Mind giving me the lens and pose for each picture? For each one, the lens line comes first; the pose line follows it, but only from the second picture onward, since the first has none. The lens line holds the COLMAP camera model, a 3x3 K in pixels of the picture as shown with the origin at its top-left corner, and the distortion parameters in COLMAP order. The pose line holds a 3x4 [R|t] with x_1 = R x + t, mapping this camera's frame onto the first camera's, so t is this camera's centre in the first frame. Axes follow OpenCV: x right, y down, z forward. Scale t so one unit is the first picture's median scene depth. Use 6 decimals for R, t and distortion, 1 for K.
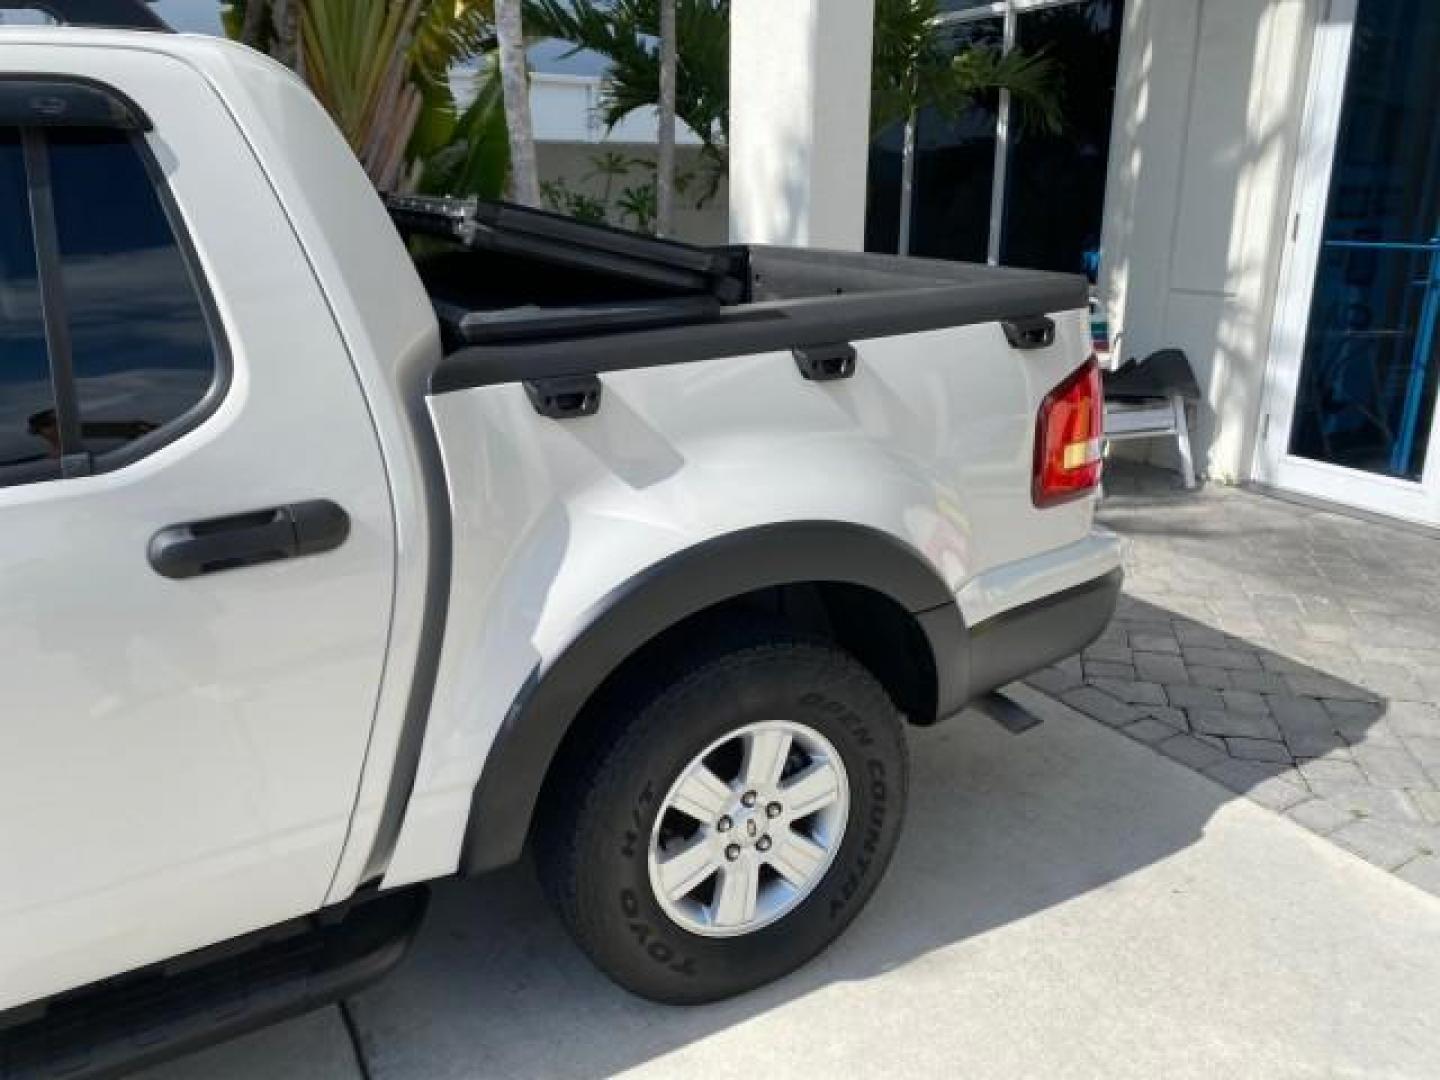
lens RADIAL K [[1113.8, 0, 710.5], [0, 1113.8, 532.8], [0, 0, 1]] dist [0.004922, -0.009194]
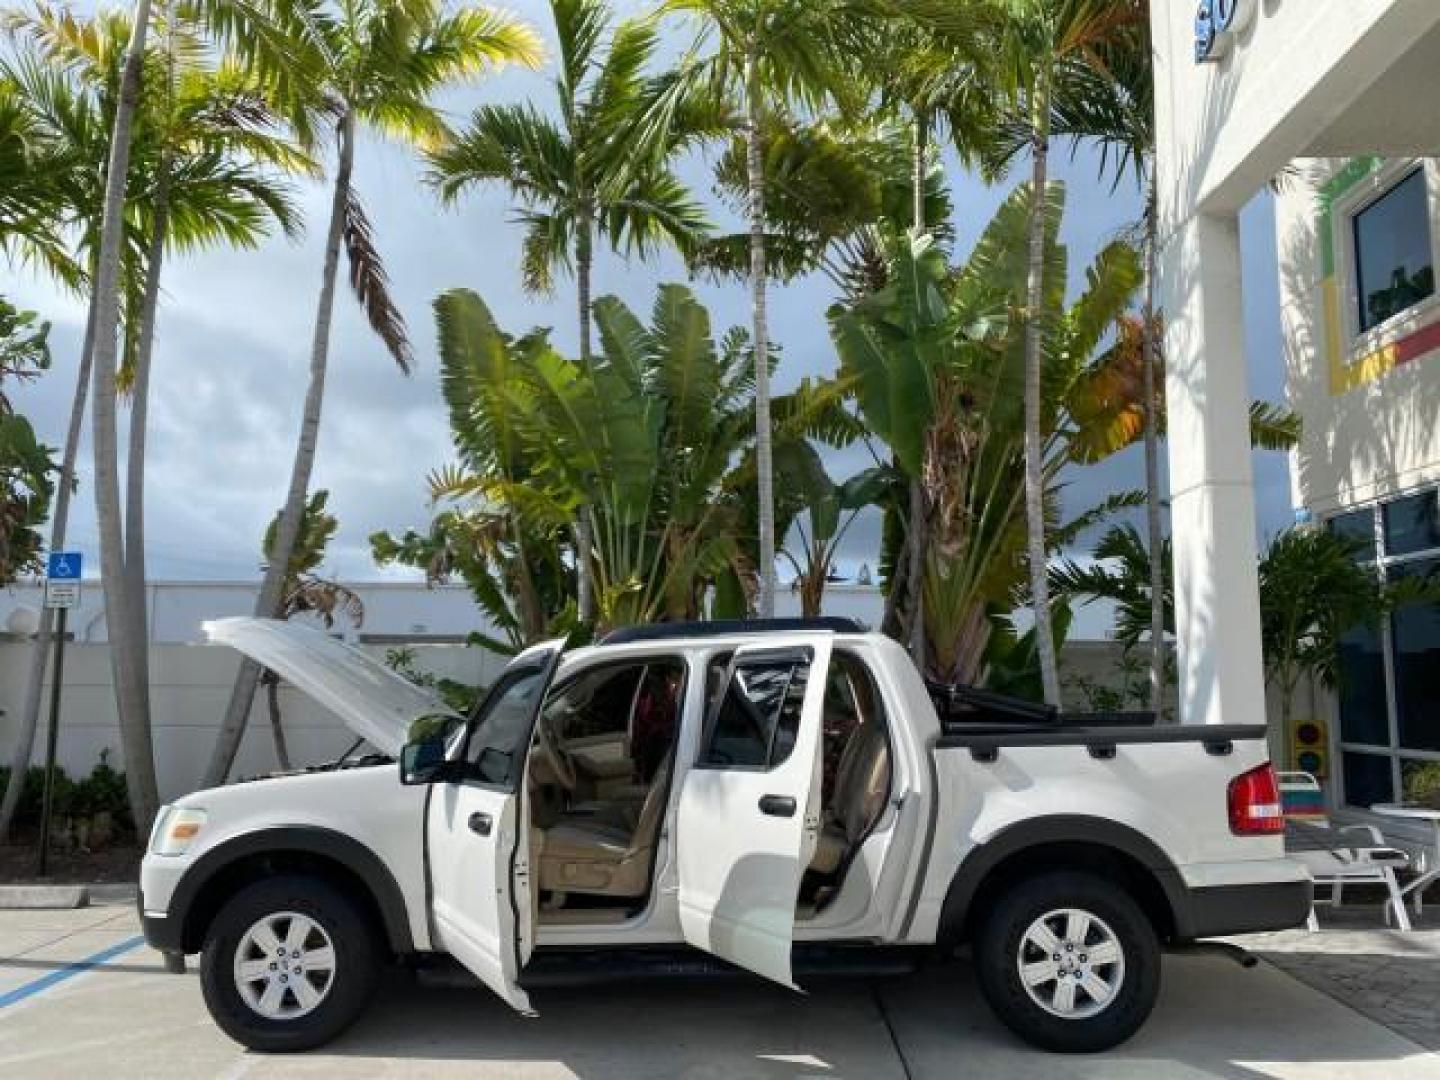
lens RADIAL K [[1107.5, 0, 717.4], [0, 1107.5, 532.0], [0, 0, 1]] dist [0.019535, -0.025642]
pose [[0.864274, -0.060743, -0.499340, 0.583919], [-0.154670, 0.912500, -0.378711, 0.429884], [0.478651, 0.404543, 0.779255, -1.393155]]
